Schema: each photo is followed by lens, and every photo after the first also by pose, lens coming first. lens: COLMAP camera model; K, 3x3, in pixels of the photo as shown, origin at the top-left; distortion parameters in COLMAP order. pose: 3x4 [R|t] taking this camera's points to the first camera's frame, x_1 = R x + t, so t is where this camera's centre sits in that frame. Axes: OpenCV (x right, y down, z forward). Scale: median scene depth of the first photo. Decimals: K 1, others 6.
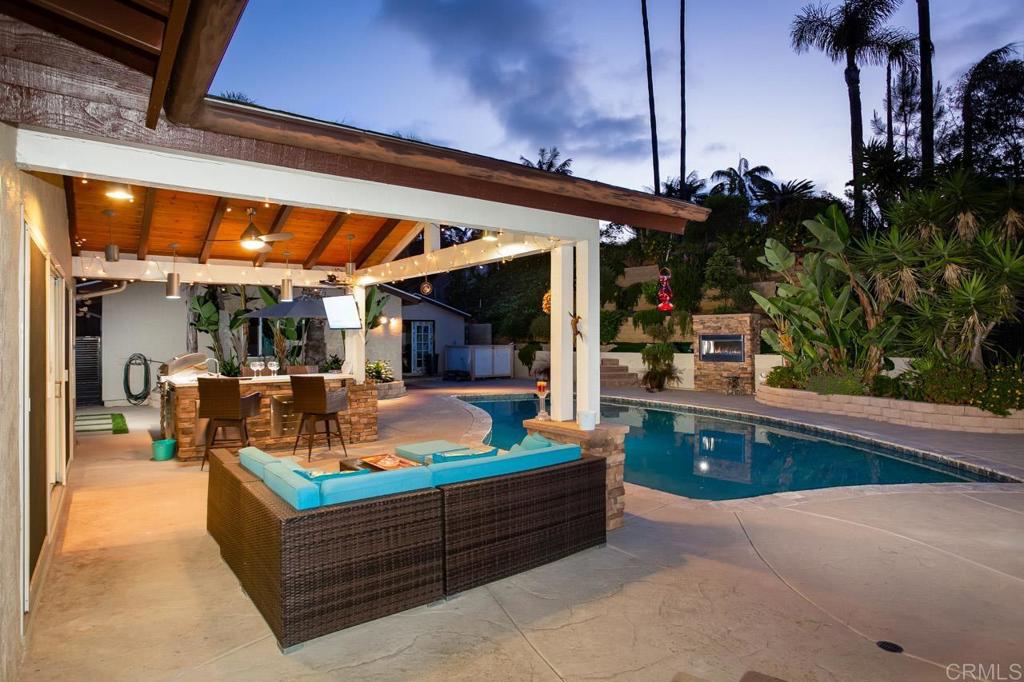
lens RADIAL K [[589.4, 0, 486.3], [0, 589.4, 337.0], [0, 0, 1]] dist [-0.001940, 0.000035]
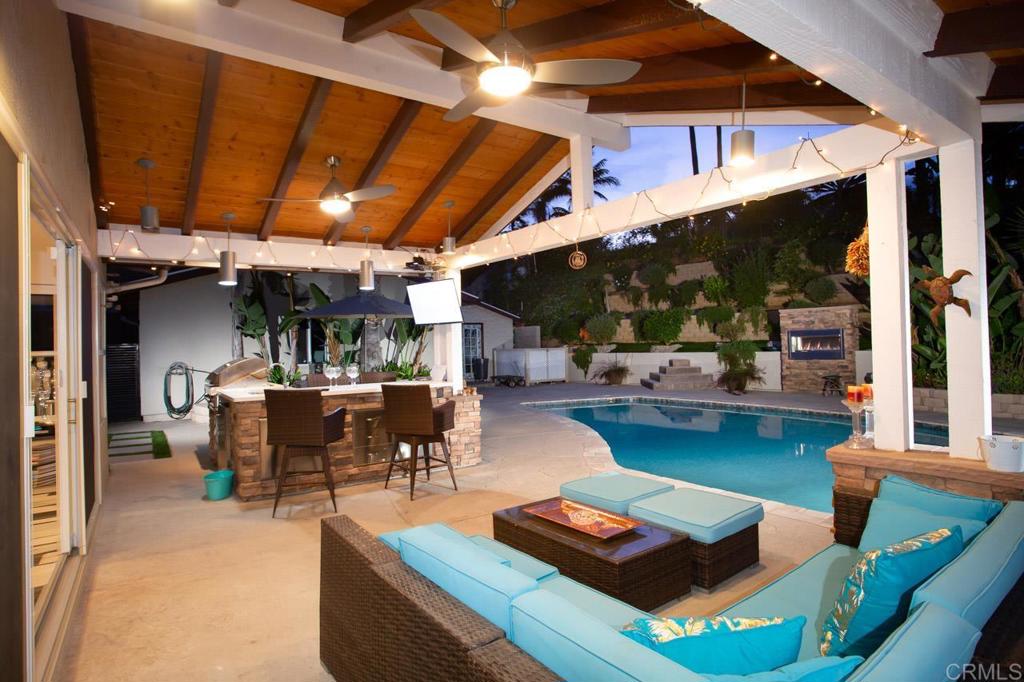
lens RADIAL K [[546.9, 0, 485.0], [0, 546.9, 339.1], [0, 0, 1]] dist [-0.061657, 0.030694]
pose [[0.999766, -0.019587, -0.009213, -0.169609], [0.019485, 0.999749, -0.011059, 0.015855], [0.009428, 0.010876, 0.999896, 0.267946]]
